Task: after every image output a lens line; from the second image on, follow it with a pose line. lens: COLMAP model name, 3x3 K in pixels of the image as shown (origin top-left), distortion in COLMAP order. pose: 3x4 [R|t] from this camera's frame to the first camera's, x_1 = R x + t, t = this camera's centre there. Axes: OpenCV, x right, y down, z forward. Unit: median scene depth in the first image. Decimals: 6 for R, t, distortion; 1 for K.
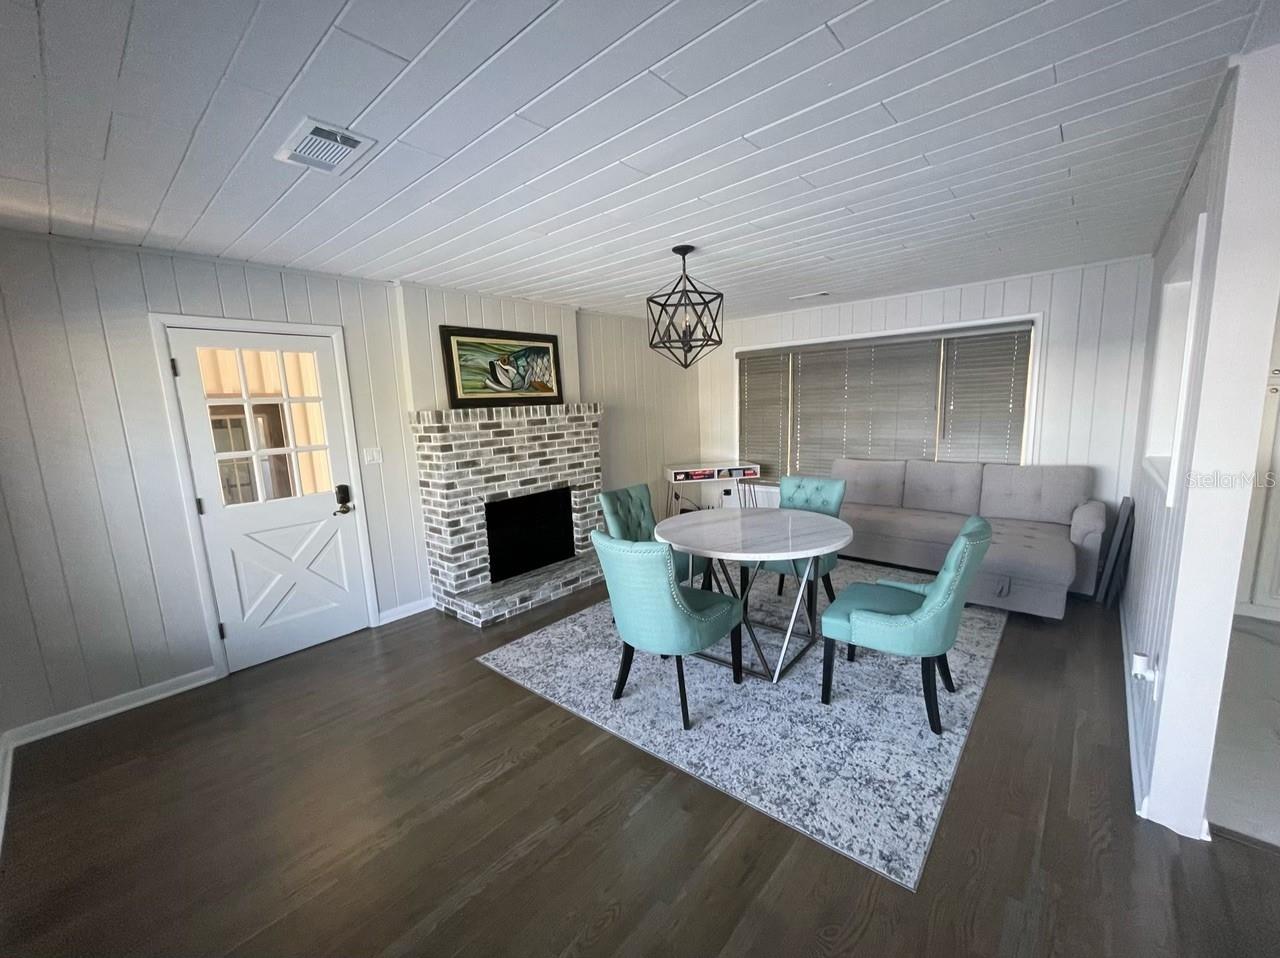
lens RADIAL K [[516.2, 0, 637.2], [0, 516.2, 483.7], [0, 0, 1]] dist [0.000628, -0.000036]
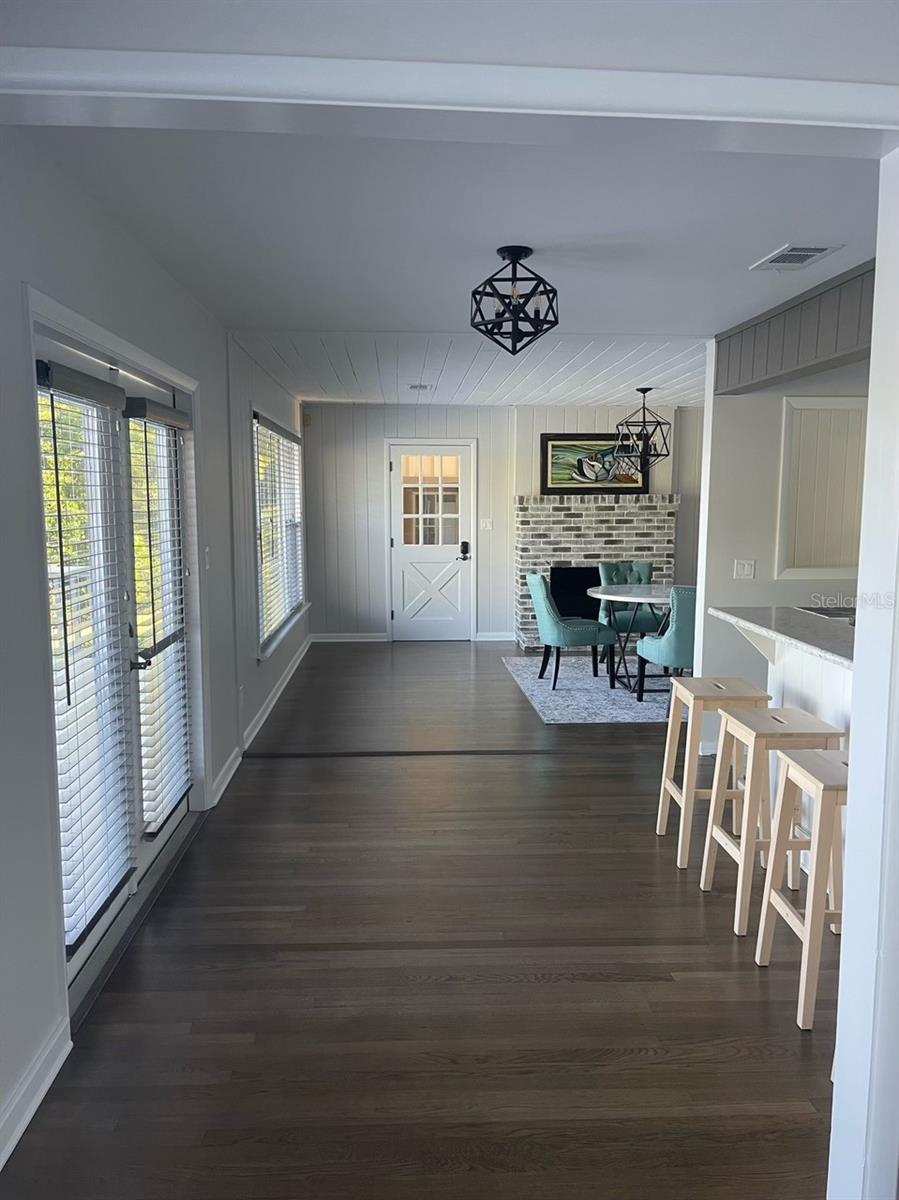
lens RADIAL K [[903.2, 0, 449.8], [0, 903.2, 605.7], [0, 0, 1]] dist [0.098014, 0.000493]
pose [[0.704481, 0.130217, -0.697675, 1.116576], [-0.140332, 0.989174, 0.042924, 0.071011], [0.695711, 0.067667, 0.715128, -0.807906]]
